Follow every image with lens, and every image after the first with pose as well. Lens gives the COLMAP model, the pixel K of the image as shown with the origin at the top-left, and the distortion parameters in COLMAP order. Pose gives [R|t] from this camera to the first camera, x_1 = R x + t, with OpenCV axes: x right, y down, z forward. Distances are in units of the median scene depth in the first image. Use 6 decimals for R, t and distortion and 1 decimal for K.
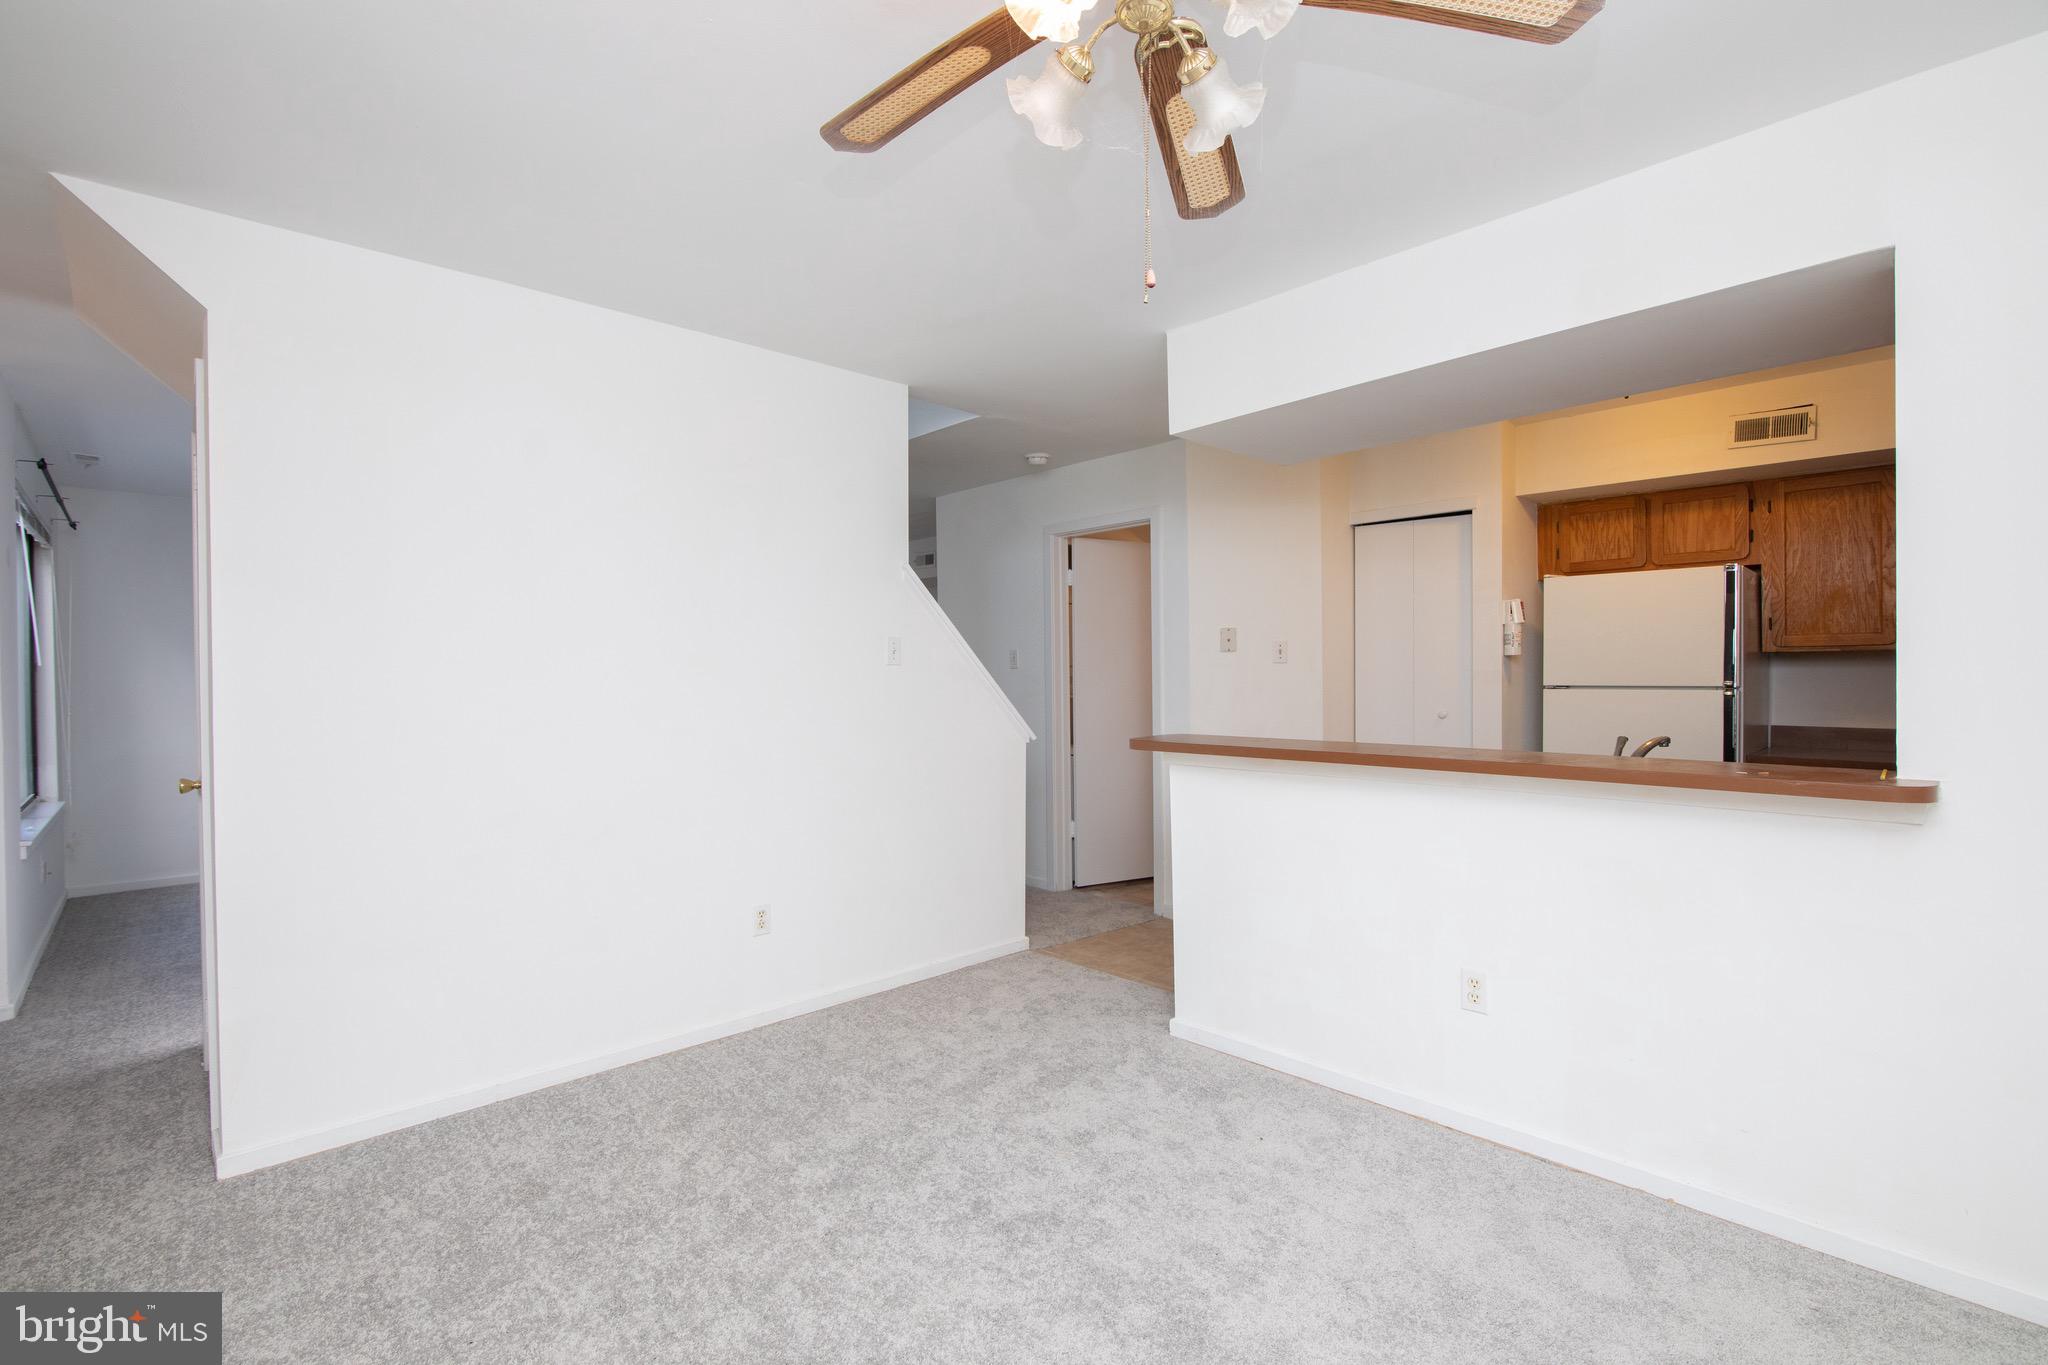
lens RADIAL K [[930.0, 0, 1024.9], [0, 930.0, 689.0], [0, 0, 1]] dist [-0.021307, 0.002551]
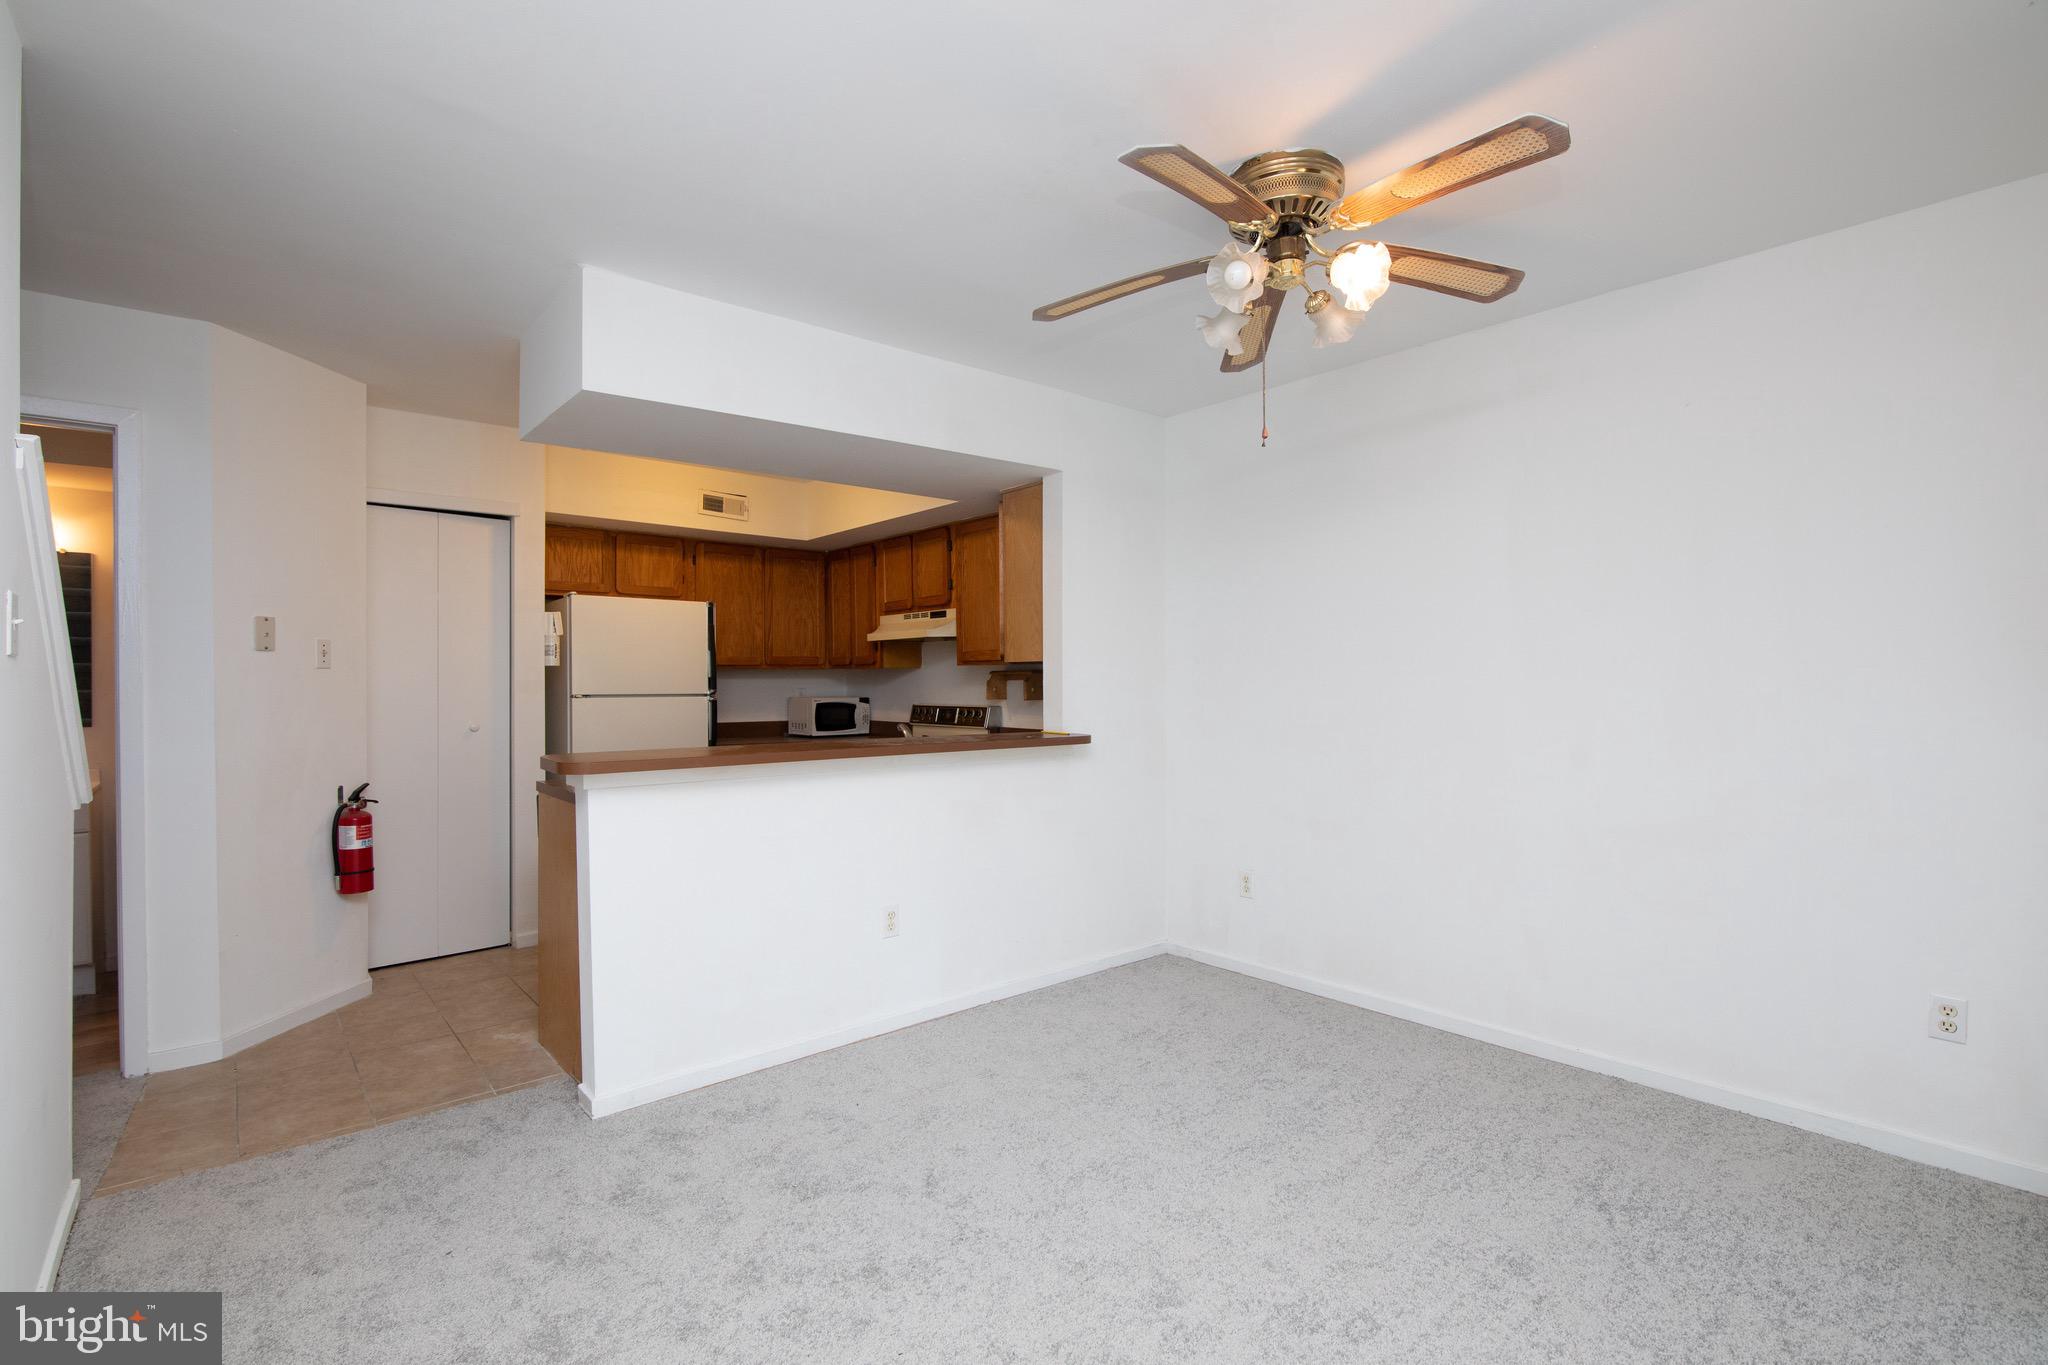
lens RADIAL K [[930.0, 0, 1036.9], [0, 930.0, 683.3], [0, 0, 1]] dist [-0.021307, 0.002551]
pose [[0.039218, 0.007635, 0.999202, -0.499505], [0.018678, 0.999790, -0.008373, 0.001153], [-0.999056, 0.018991, 0.039067, 0.437618]]
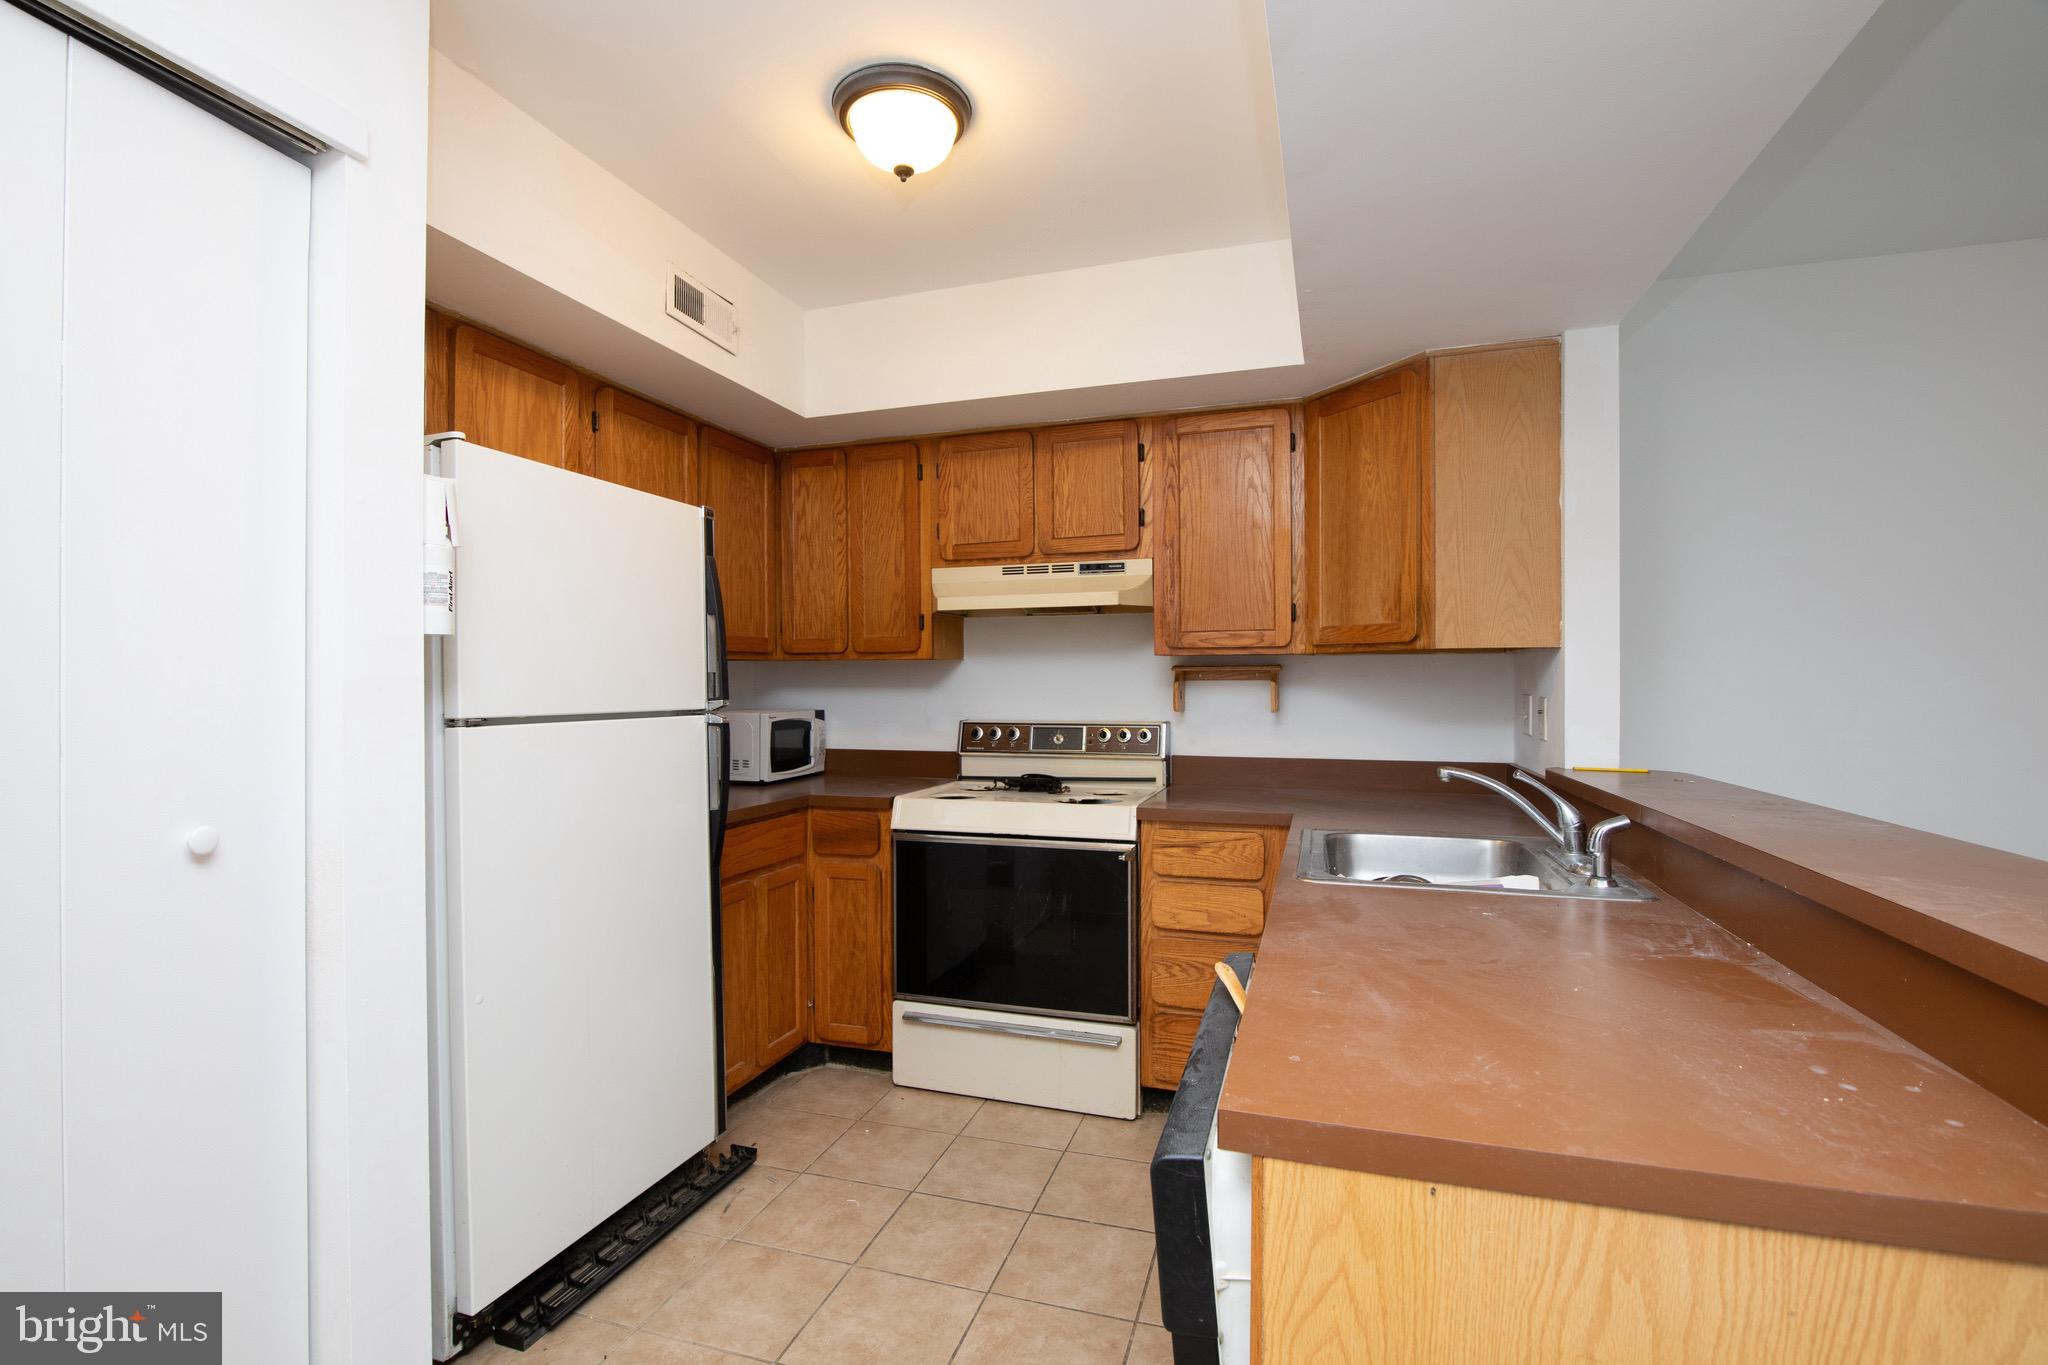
lens RADIAL K [[930.0, 0, 1036.8], [0, 930.0, 686.1], [0, 0, 1]] dist [-0.021307, 0.002551]
pose [[-0.472798, 0.008293, 0.881132, 0.115178], [0.022027, 0.999754, 0.002410, -0.013820], [-0.880895, 0.020548, -0.472865, 1.003377]]
